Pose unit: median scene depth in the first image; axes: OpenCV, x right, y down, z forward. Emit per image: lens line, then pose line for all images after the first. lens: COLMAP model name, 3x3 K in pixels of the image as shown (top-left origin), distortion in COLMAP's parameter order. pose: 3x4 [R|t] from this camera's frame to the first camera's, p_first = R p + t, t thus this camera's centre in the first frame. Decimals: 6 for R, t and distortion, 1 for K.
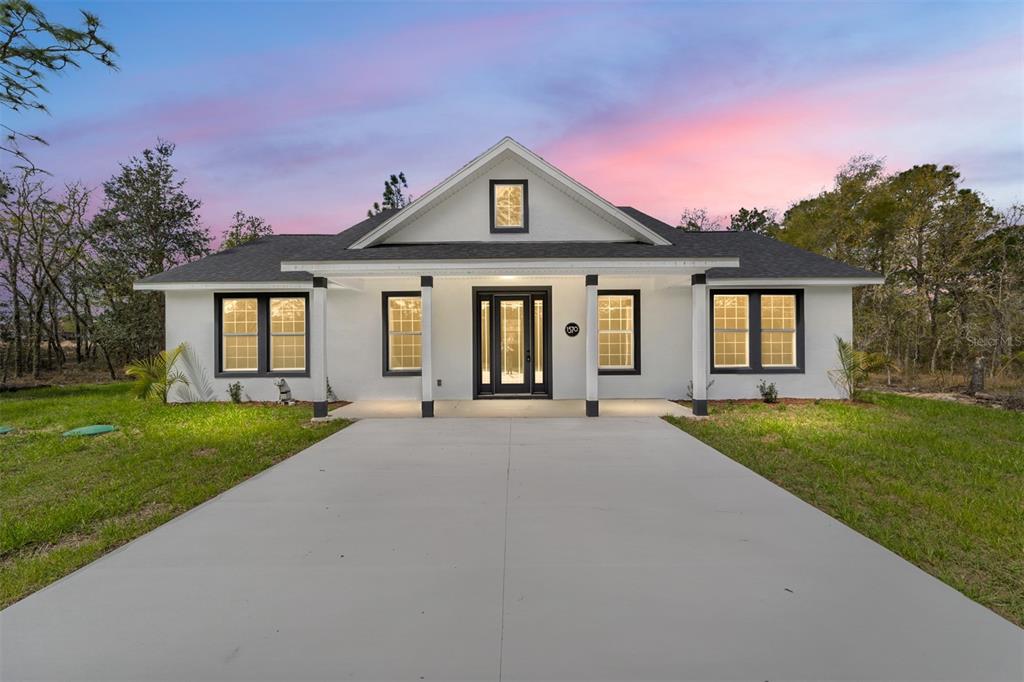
lens RADIAL K [[393.2, 0, 510.4], [0, 393.2, 342.1], [0, 0, 1]] dist [-0.011340, 0.005452]
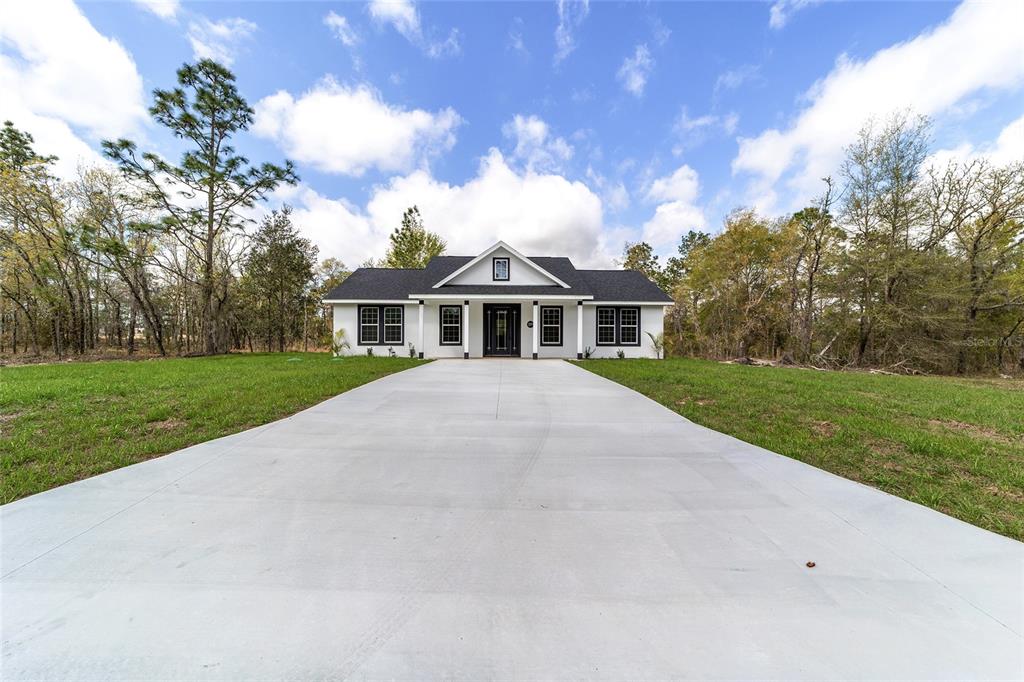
lens RADIAL K [[393.2, 0, 509.7], [0, 393.2, 340.9], [0, 0, 1]] dist [-0.011340, 0.005452]
pose [[0.999417, 0.011695, 0.032073, -0.017950], [-0.011504, 0.999915, -0.006116, 0.064791], [-0.032142, 0.005744, 0.999467, -0.993750]]
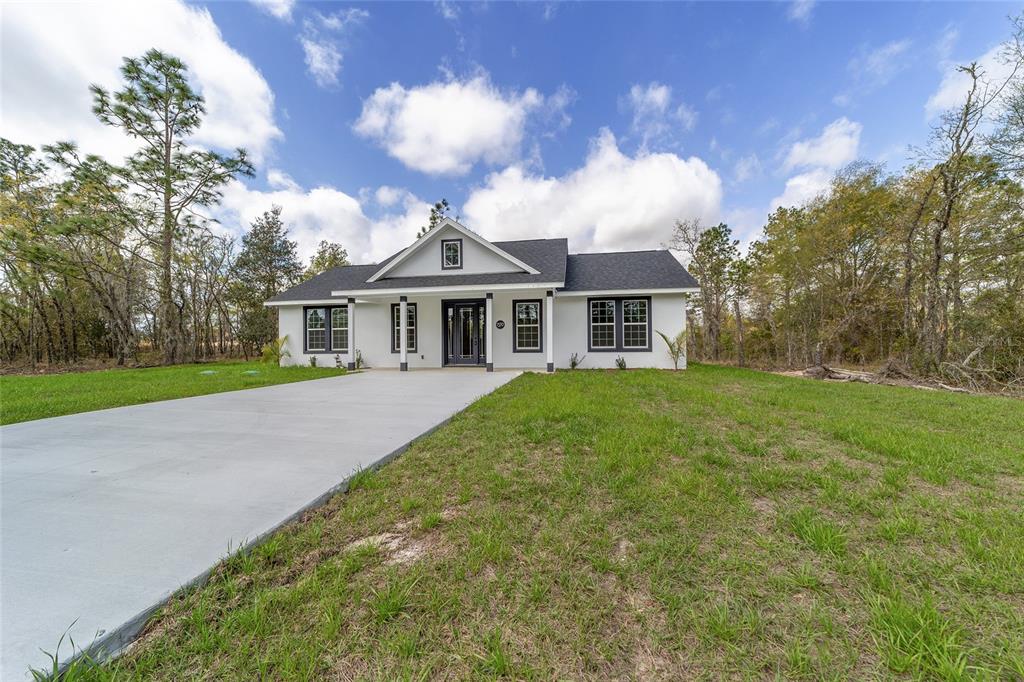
lens RADIAL K [[393.2, 0, 506.4], [0, 393.2, 343.3], [0, 0, 1]] dist [-0.011340, 0.005452]
pose [[0.983707, -0.002295, -0.179766, 0.431530], [0.001511, 0.999989, -0.004500, 0.048231], [0.179775, 0.004155, 0.983699, -0.534949]]
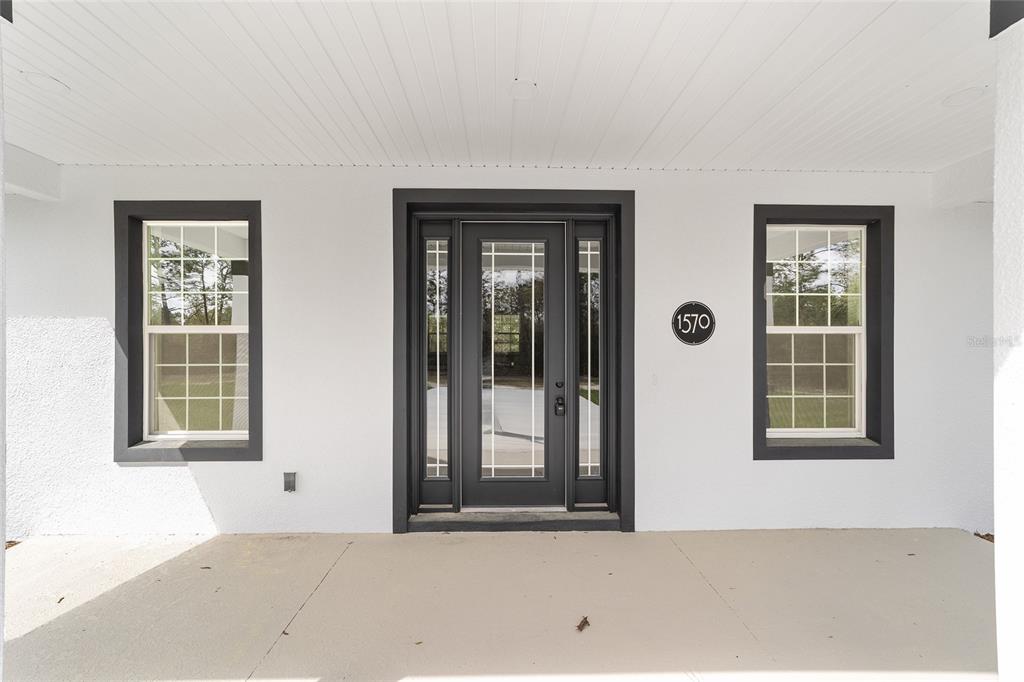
lens RADIAL K [[393.2, 0, 515.9], [0, 393.2, 346.2], [0, 0, 1]] dist [-0.011340, 0.005452]
pose [[0.999730, 0.007084, 0.022133, -0.001118], [-0.006954, 0.999958, -0.005934, -0.007868], [-0.022174, 0.005779, 0.999737, 0.610937]]
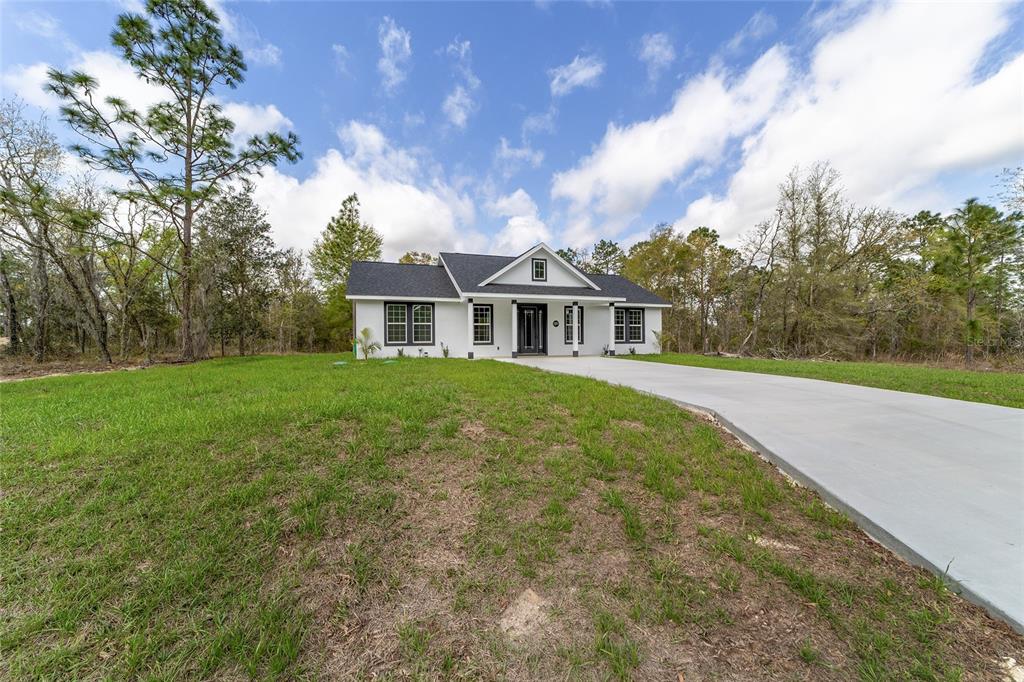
lens RADIAL K [[393.2, 0, 513.5], [0, 393.2, 342.1], [0, 0, 1]] dist [-0.011340, 0.005452]
pose [[0.944257, -0.000284, 0.329208, -0.717098], [0.000706, 0.999999, -0.001162, 0.067529], [-0.329207, 0.001330, 0.944257, -0.900782]]
